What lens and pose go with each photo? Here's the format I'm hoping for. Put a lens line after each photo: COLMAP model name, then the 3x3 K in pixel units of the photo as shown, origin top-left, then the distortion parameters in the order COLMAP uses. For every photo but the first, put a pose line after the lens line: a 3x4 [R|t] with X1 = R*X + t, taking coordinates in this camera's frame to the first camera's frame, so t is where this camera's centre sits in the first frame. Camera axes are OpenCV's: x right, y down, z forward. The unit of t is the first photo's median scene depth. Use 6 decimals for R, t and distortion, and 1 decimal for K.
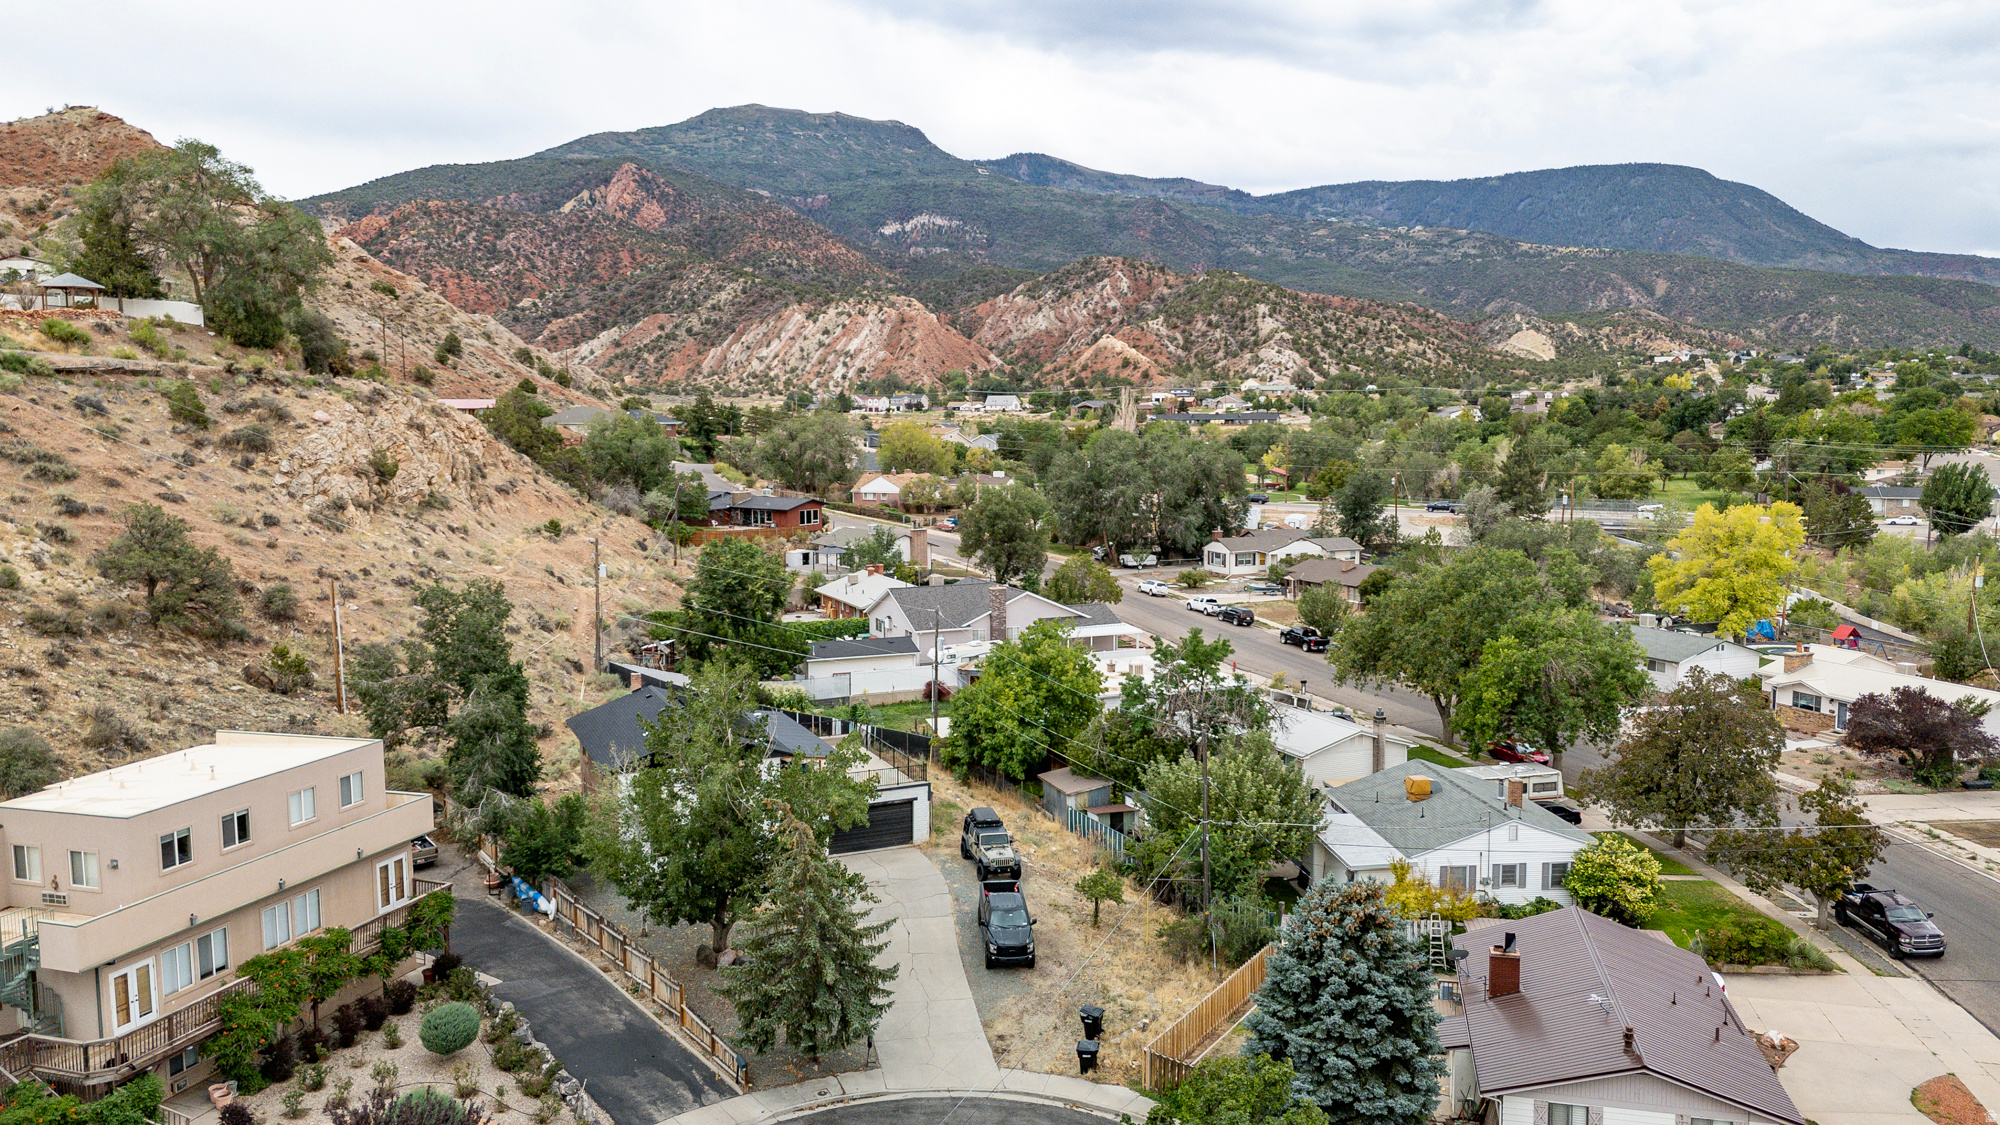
lens RADIAL K [[1474.0, 0, 1016.7], [0, 1474.0, 554.3], [0, 0, 1]] dist [0.053082, -0.045530]
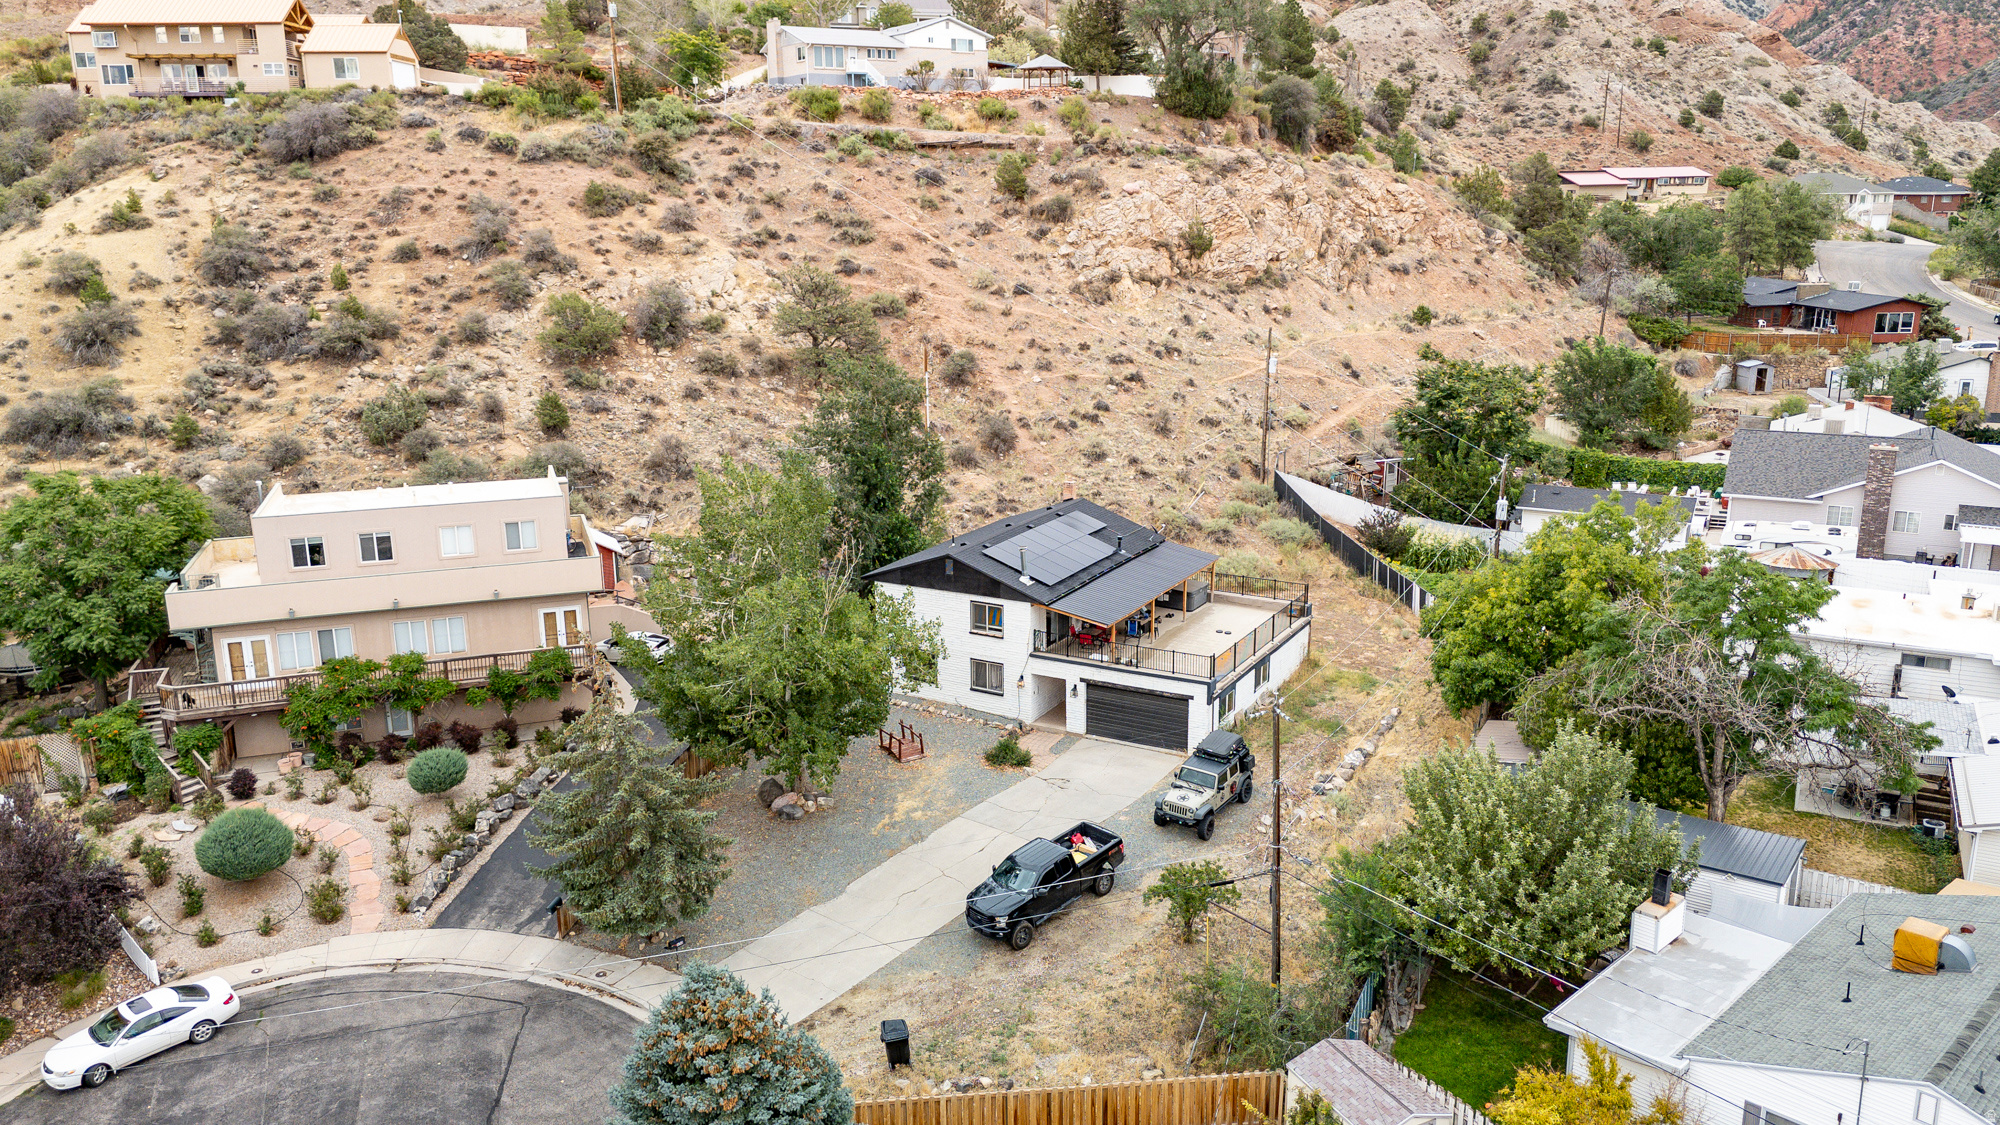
lens RADIAL K [[1474.0, 0, 1013.9], [0, 1474.0, 576.9], [0, 0, 1]] dist [0.053082, -0.045530]
pose [[0.608162, 0.198227, -0.768665, 0.311402], [-0.072502, 0.978143, 0.194884, -0.024872], [0.790495, -0.062791, 0.609241, 0.325433]]
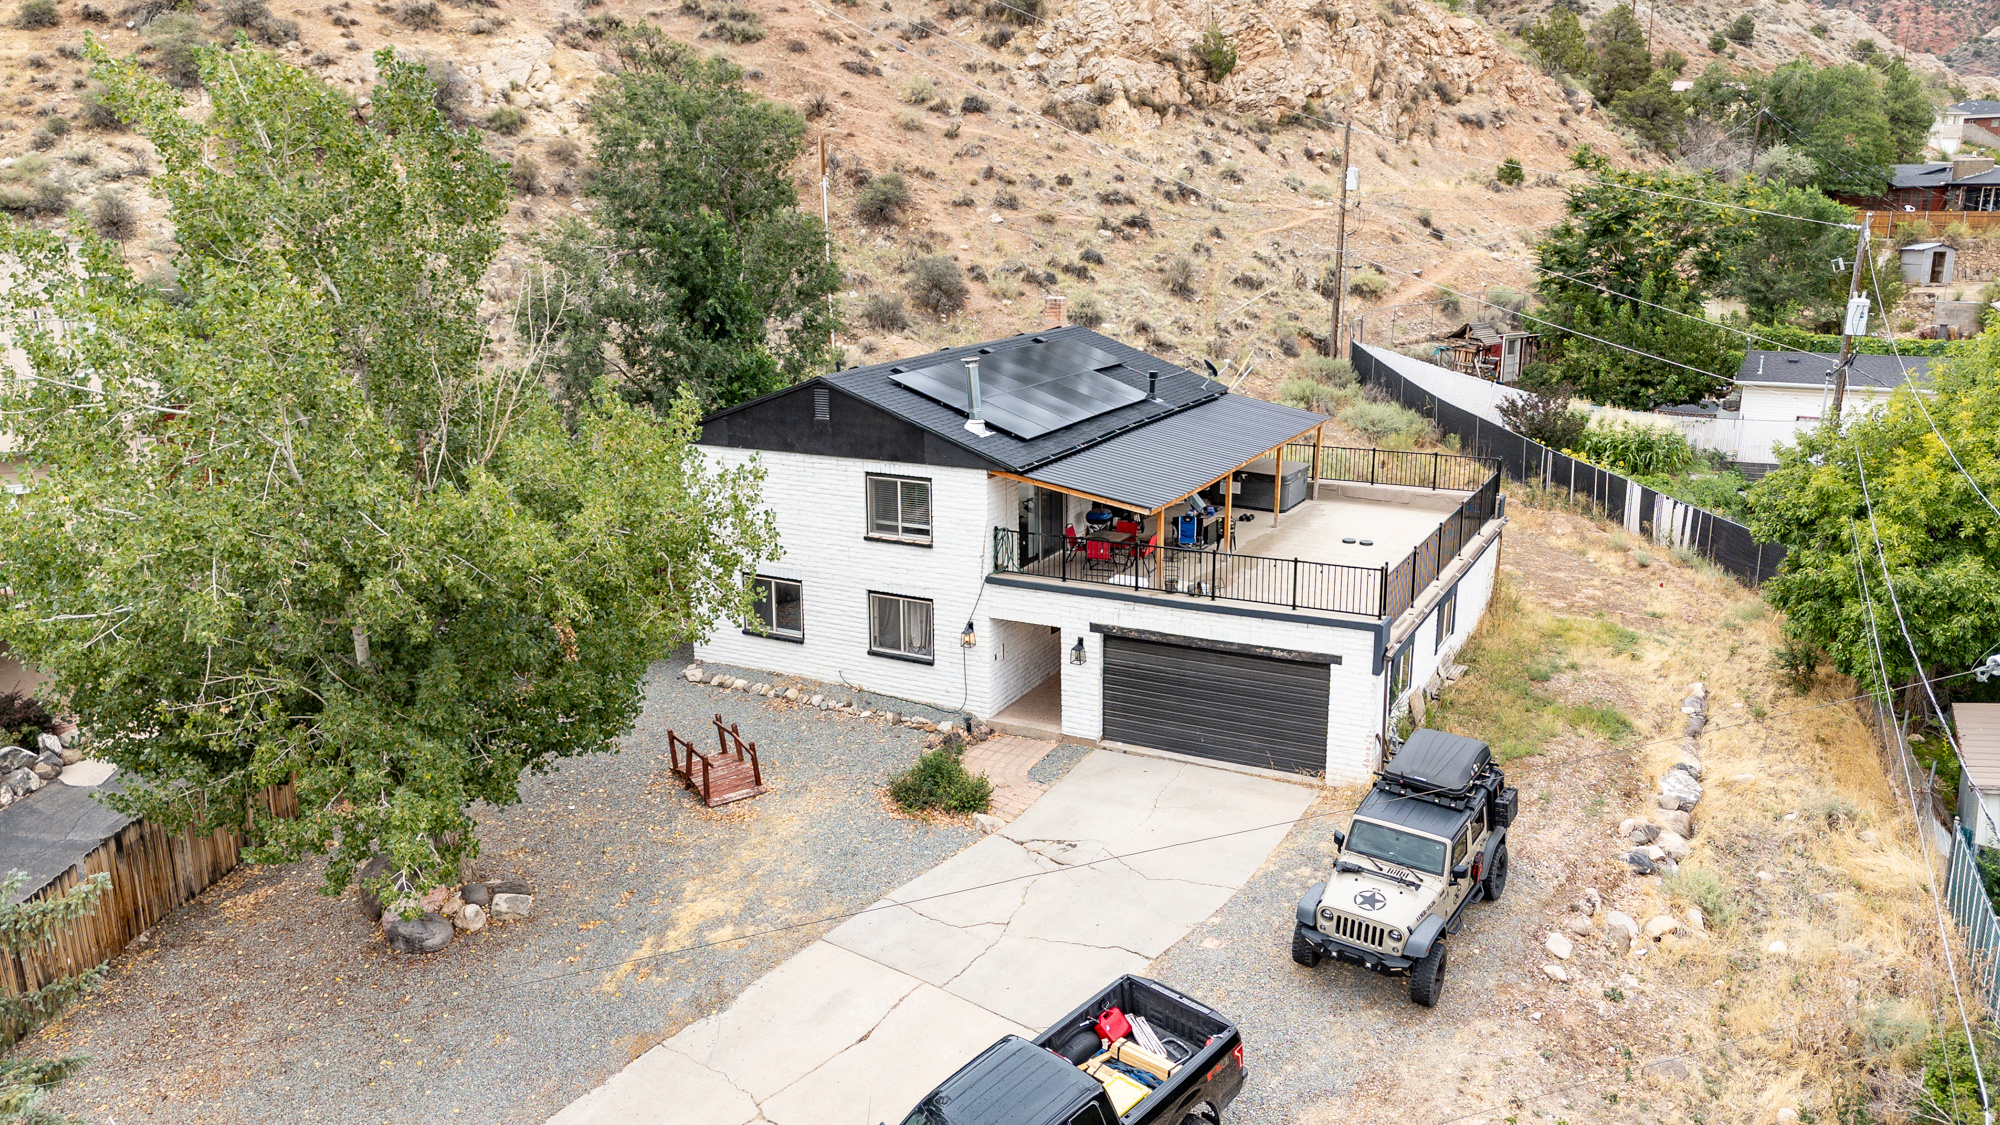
lens RADIAL K [[1474.0, 0, 1012.9], [0, 1474.0, 571.7], [0, 0, 1]] dist [0.053082, -0.045530]
pose [[0.629303, 0.190964, -0.753333, 0.100121], [-0.070953, 0.979410, 0.189002, 0.059206], [0.773914, -0.065489, 0.629895, 0.500588]]
